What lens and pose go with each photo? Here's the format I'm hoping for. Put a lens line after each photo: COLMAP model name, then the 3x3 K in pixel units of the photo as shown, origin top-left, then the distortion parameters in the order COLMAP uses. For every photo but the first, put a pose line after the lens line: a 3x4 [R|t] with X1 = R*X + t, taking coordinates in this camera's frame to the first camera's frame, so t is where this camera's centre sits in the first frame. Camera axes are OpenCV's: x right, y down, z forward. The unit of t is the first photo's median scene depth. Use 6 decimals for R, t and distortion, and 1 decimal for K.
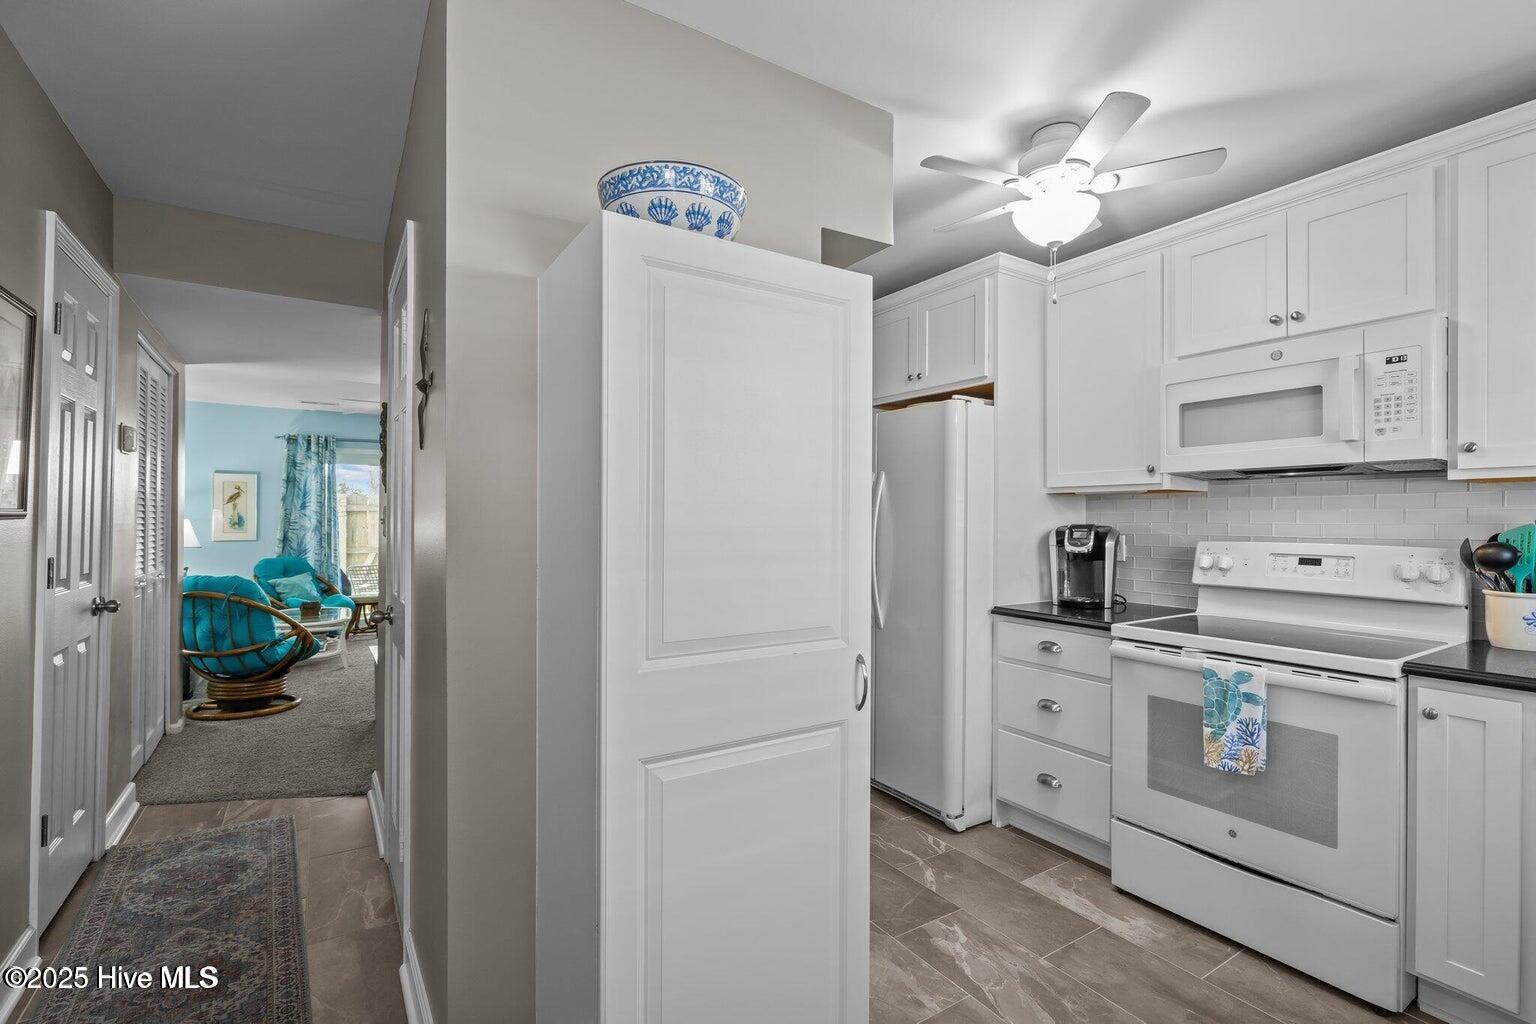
lens RADIAL K [[701.2, 0, 769.0], [0, 701.2, 513.6], [0, 0, 1]] dist [0.002526, 0.000541]
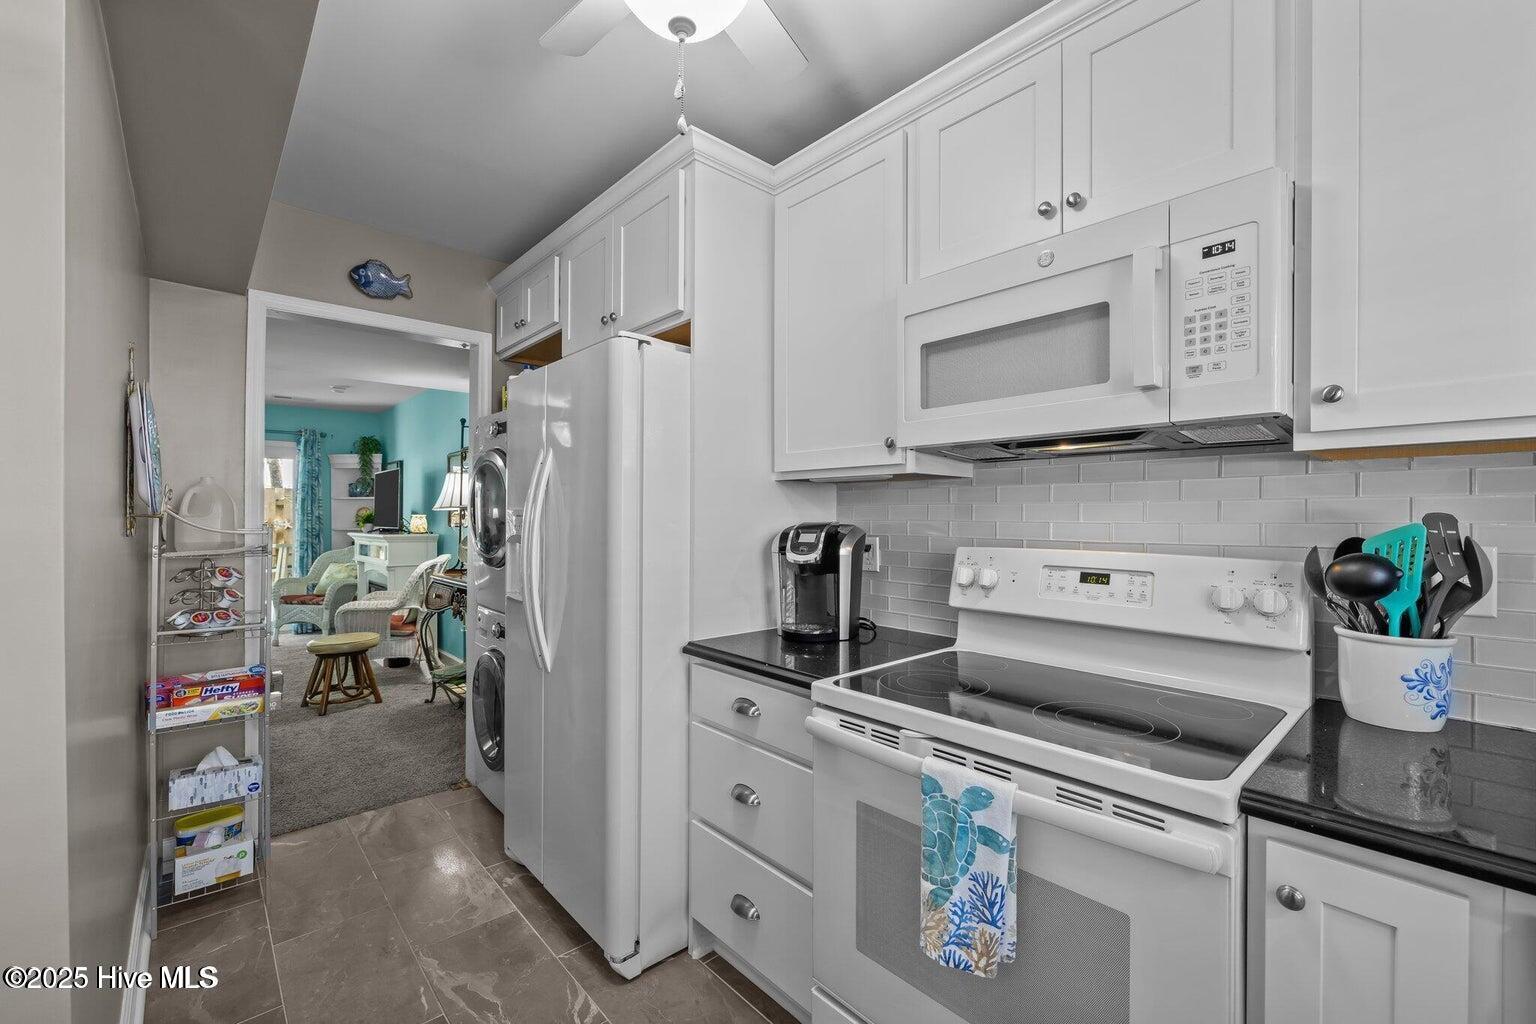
lens RADIAL K [[639.8, 0, 767.6], [0, 639.8, 511.5], [0, 0, 1]] dist [0.001719, 0.000995]
pose [[0.987201, -0.000672, 0.159480, 0.379283], [0.000129, 0.999994, 0.003416, 0.001612], [-0.159481, -0.003352, 0.987195, 0.464285]]
